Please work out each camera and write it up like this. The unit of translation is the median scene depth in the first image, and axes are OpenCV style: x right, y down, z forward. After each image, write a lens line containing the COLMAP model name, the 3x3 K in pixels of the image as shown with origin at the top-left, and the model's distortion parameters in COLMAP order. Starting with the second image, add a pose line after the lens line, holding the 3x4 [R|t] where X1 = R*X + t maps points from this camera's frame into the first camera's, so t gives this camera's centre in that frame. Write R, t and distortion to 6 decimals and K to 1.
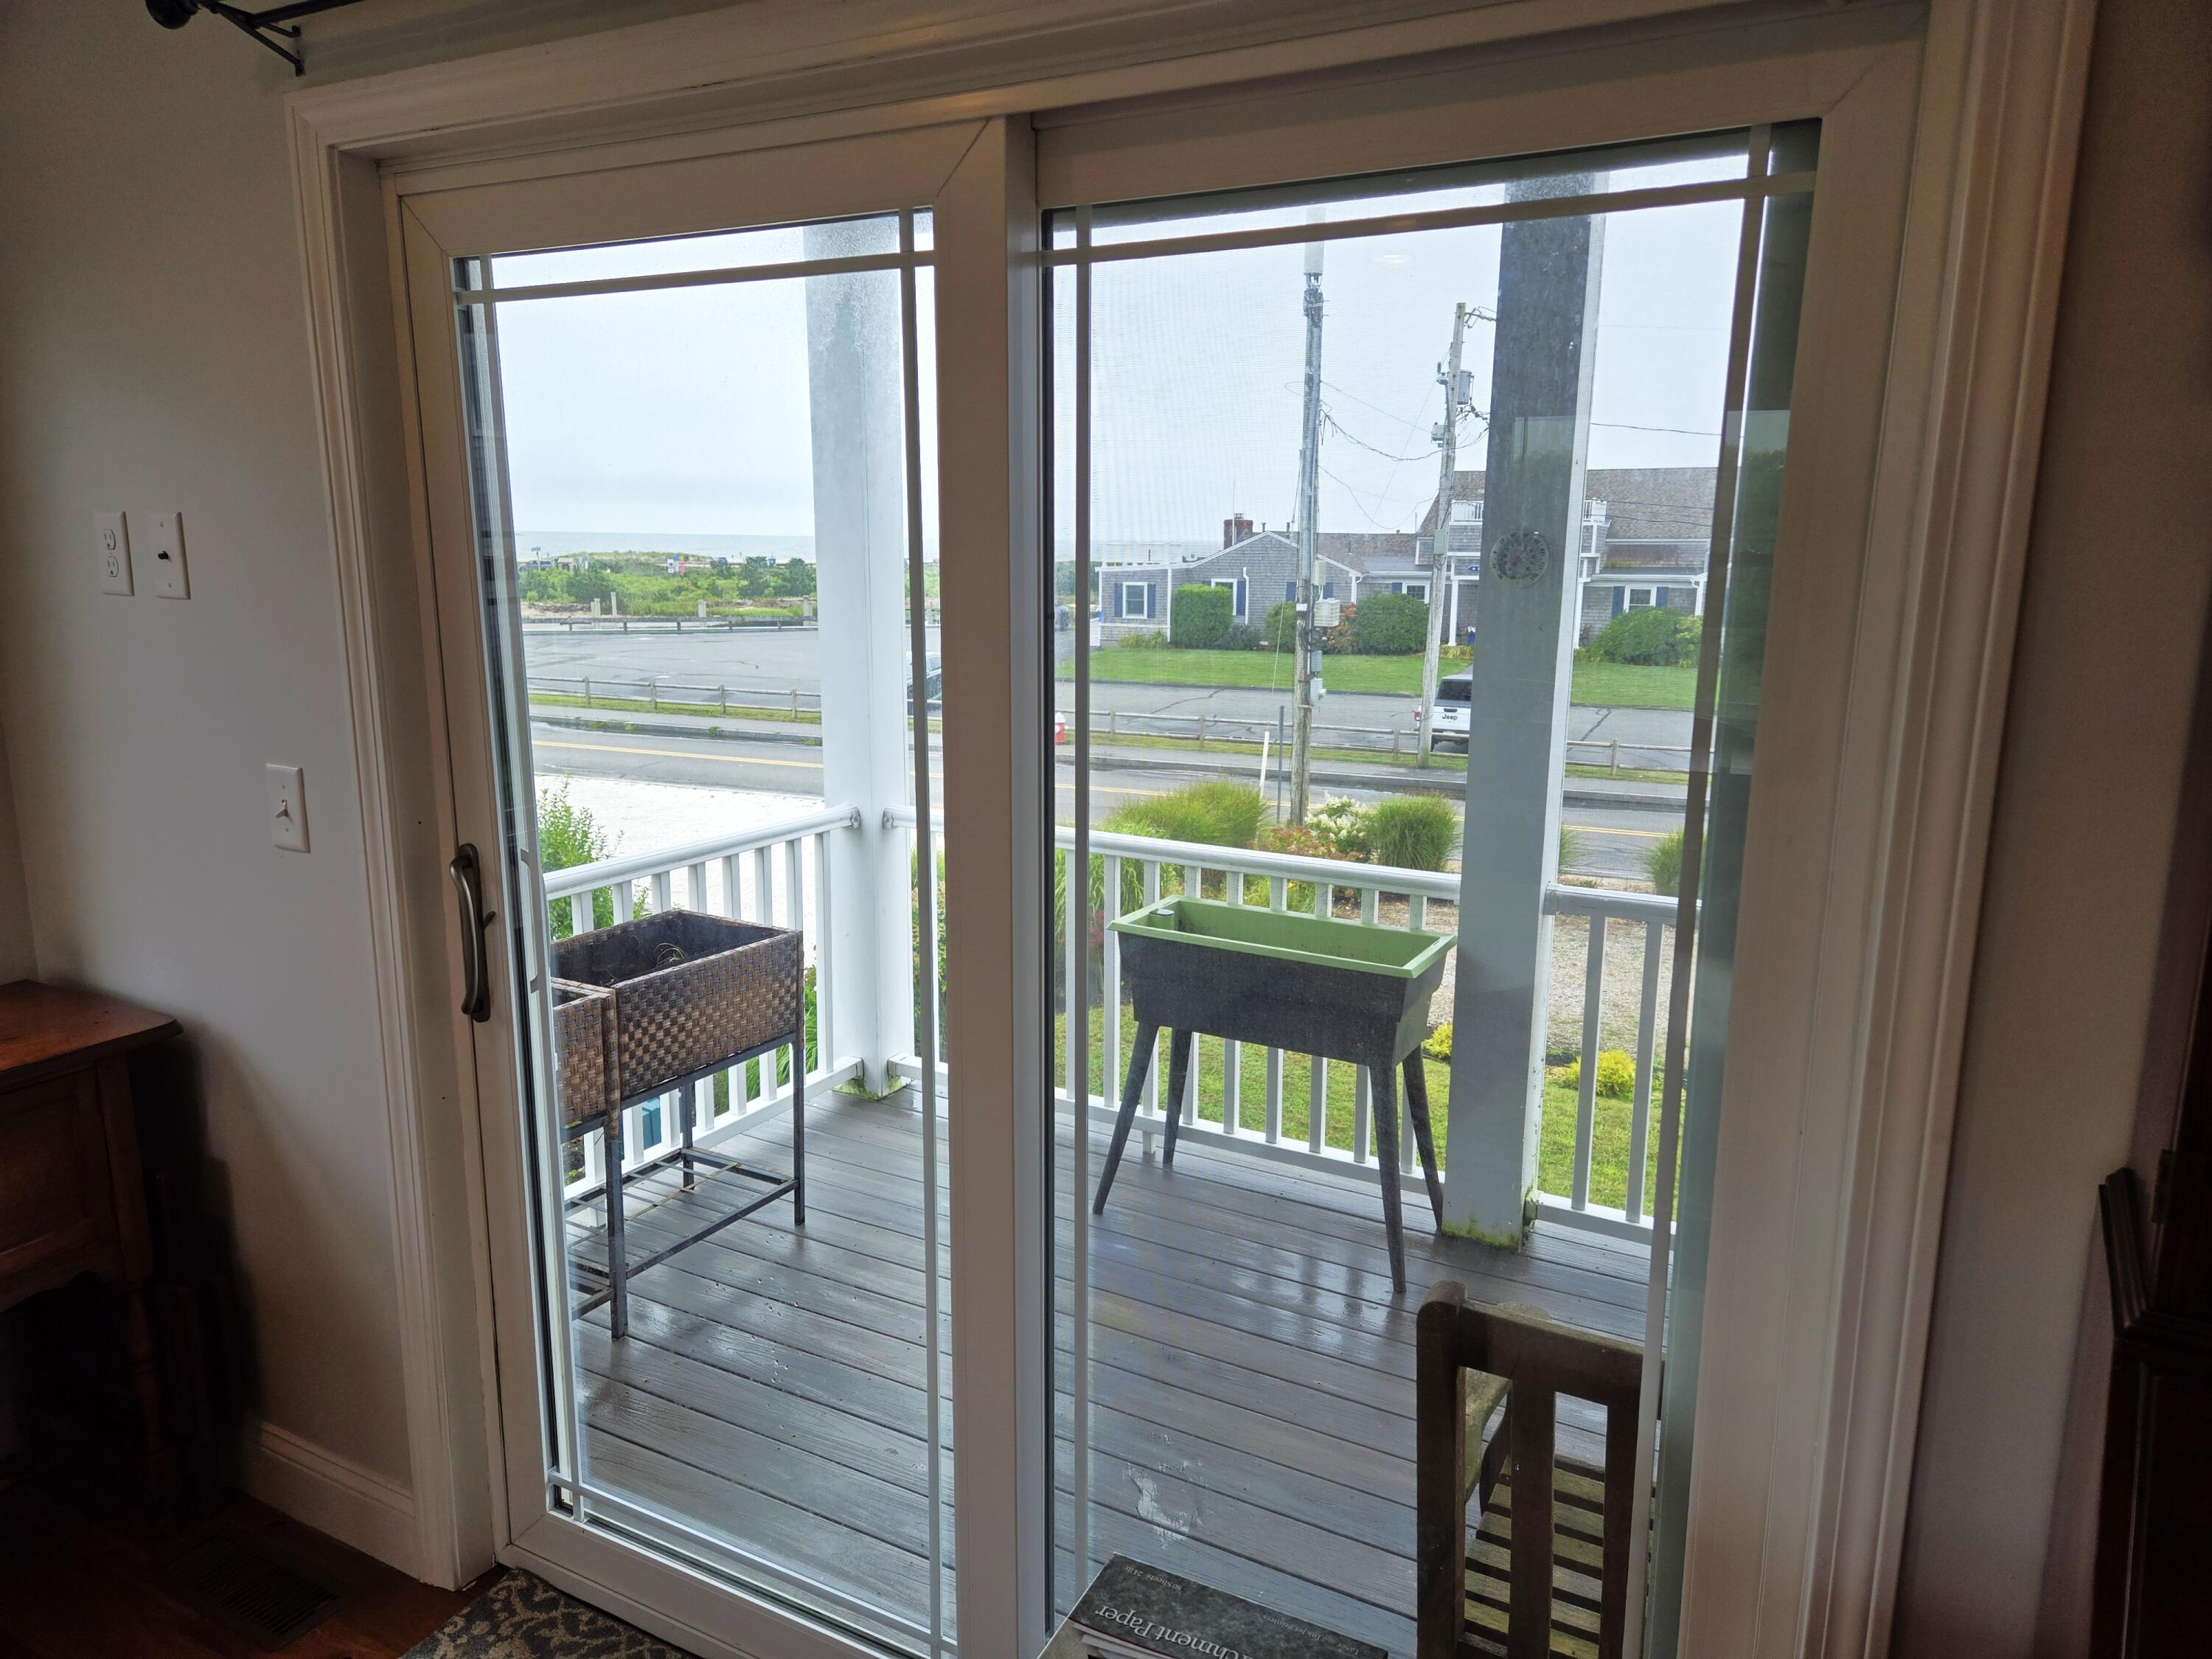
lens RADIAL K [[1480.6, 0, 1106.0], [0, 1480.6, 829.5], [0, 0, 1]] dist [0.084985, -0.077878]
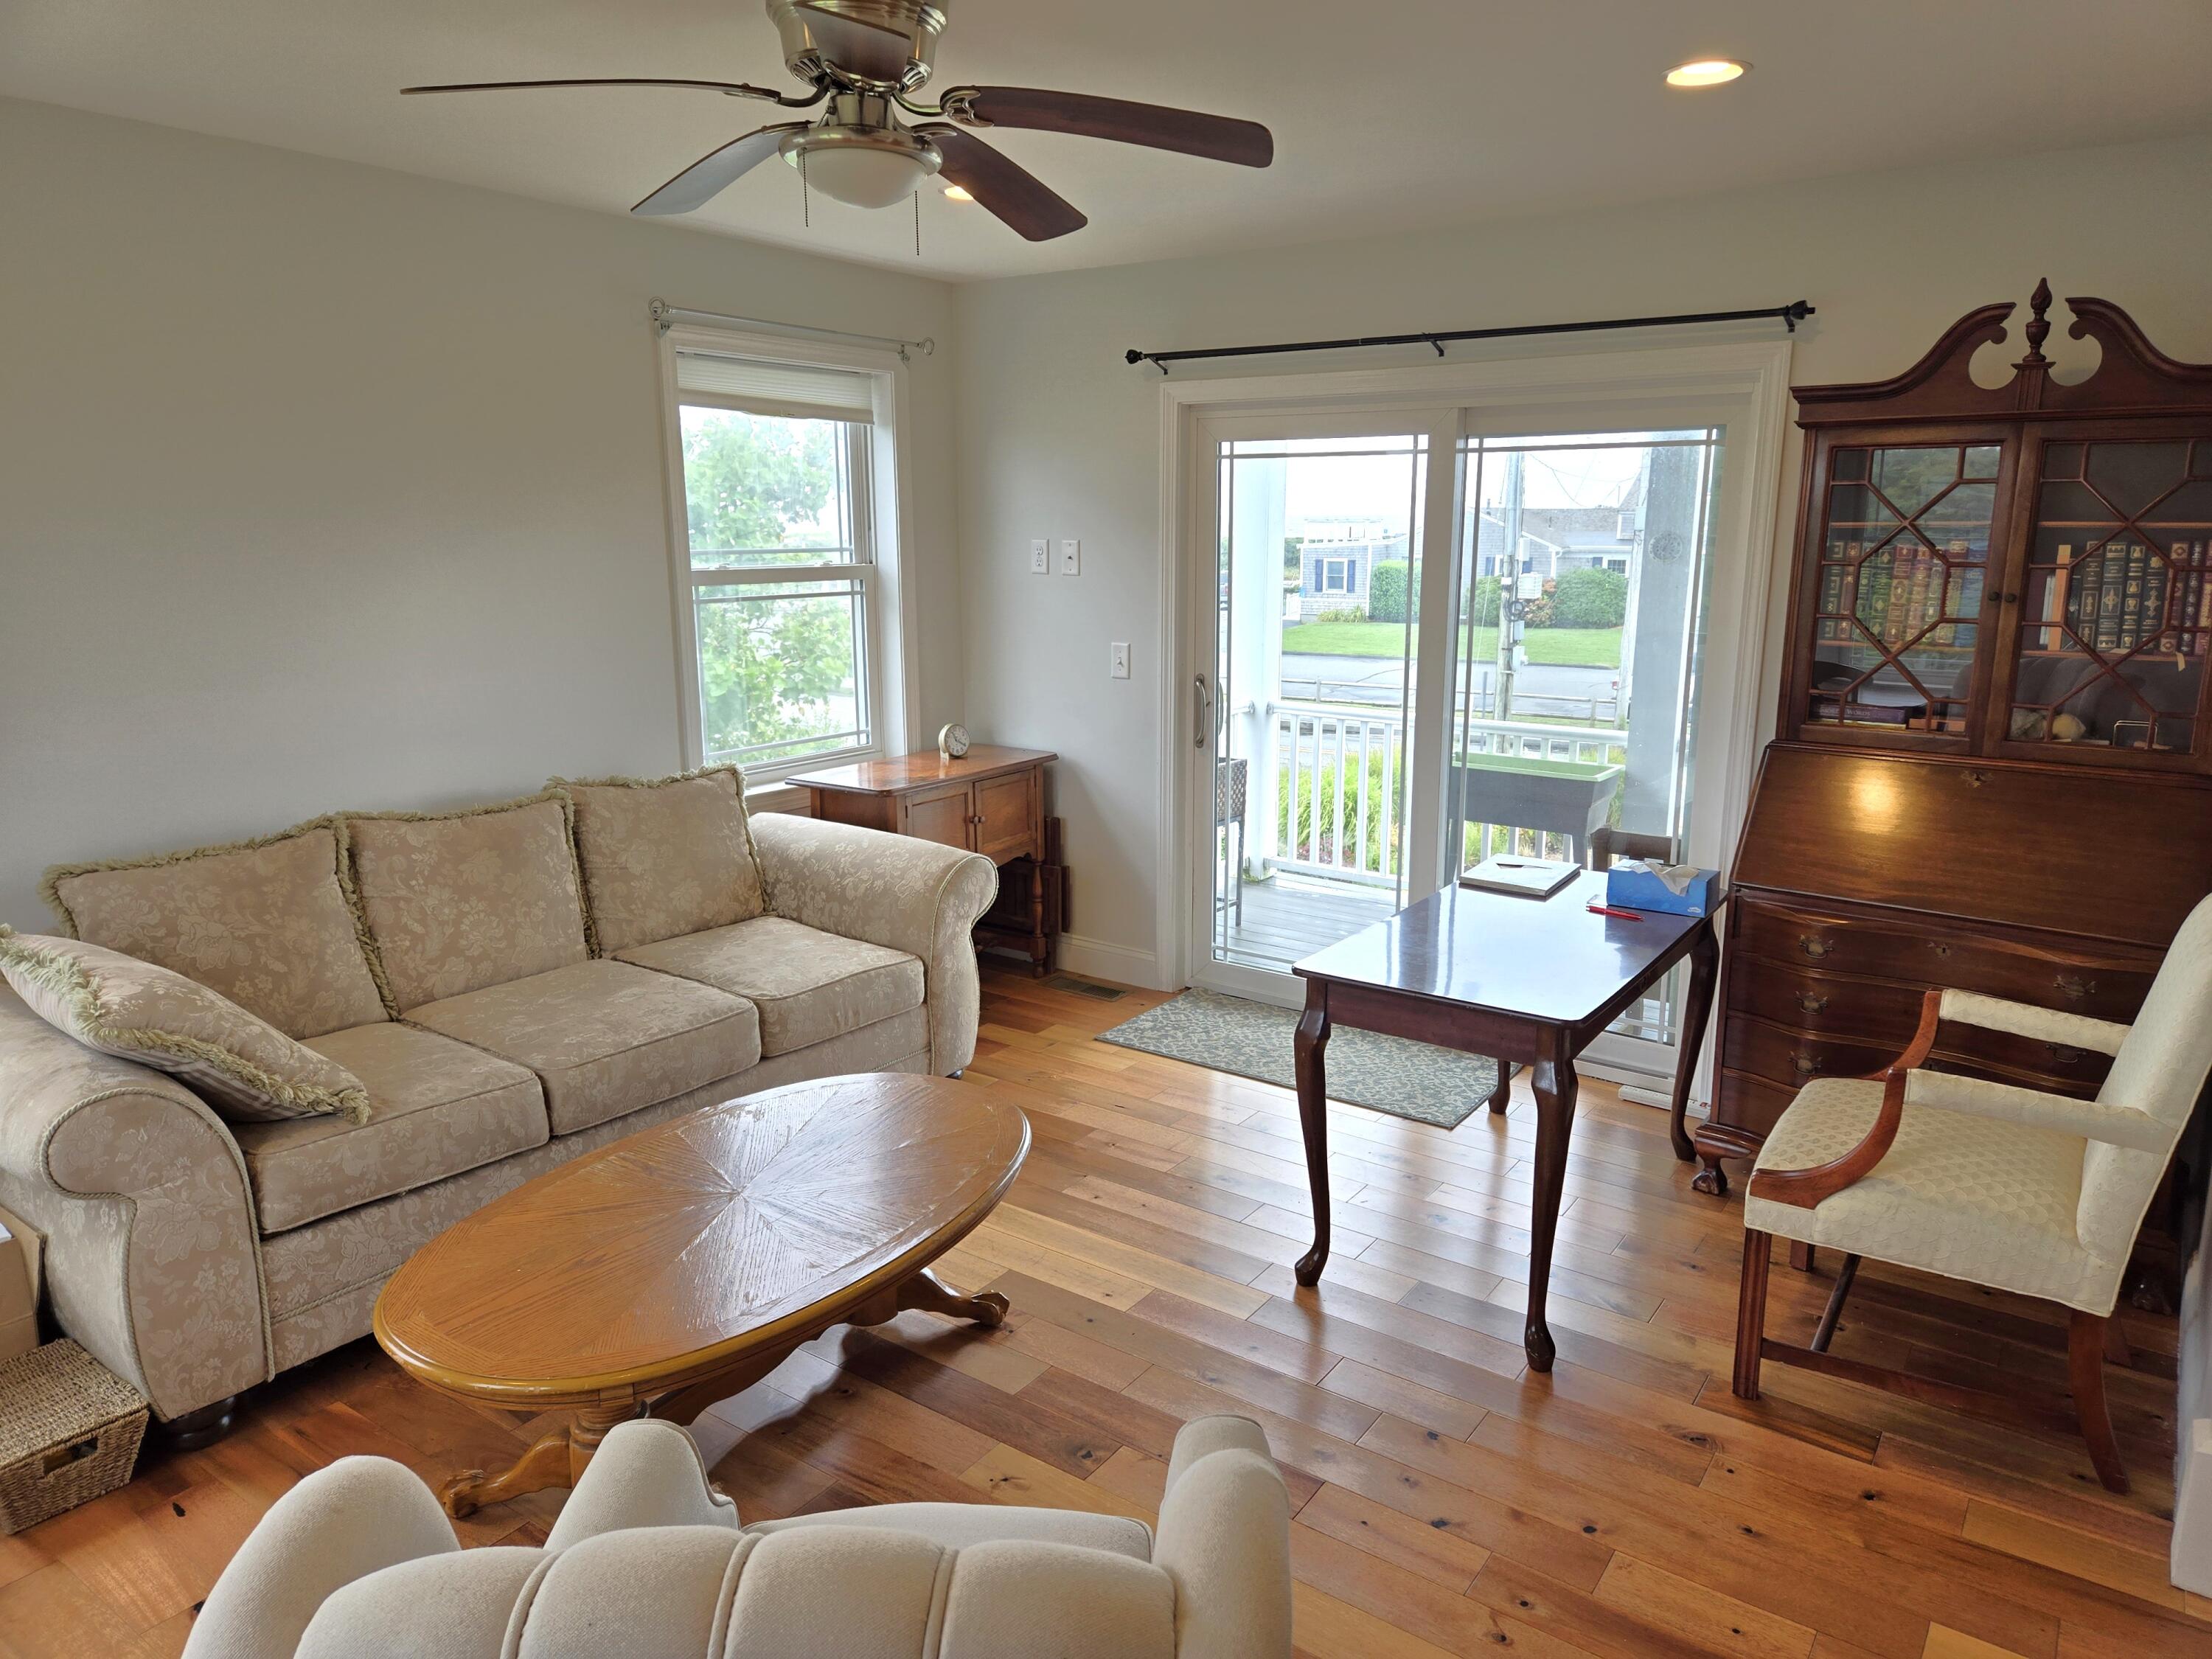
lens RADIAL K [[1475.7, 0, 1129.9], [0, 1475.7, 832.1], [0, 0, 1]] dist [0.066116, -0.000460]
pose [[0.994020, 0.016334, -0.107967, -0.022358], [-0.014411, 0.999724, 0.018567, 0.018574], [0.108240, -0.016900, 0.993981, -0.117515]]
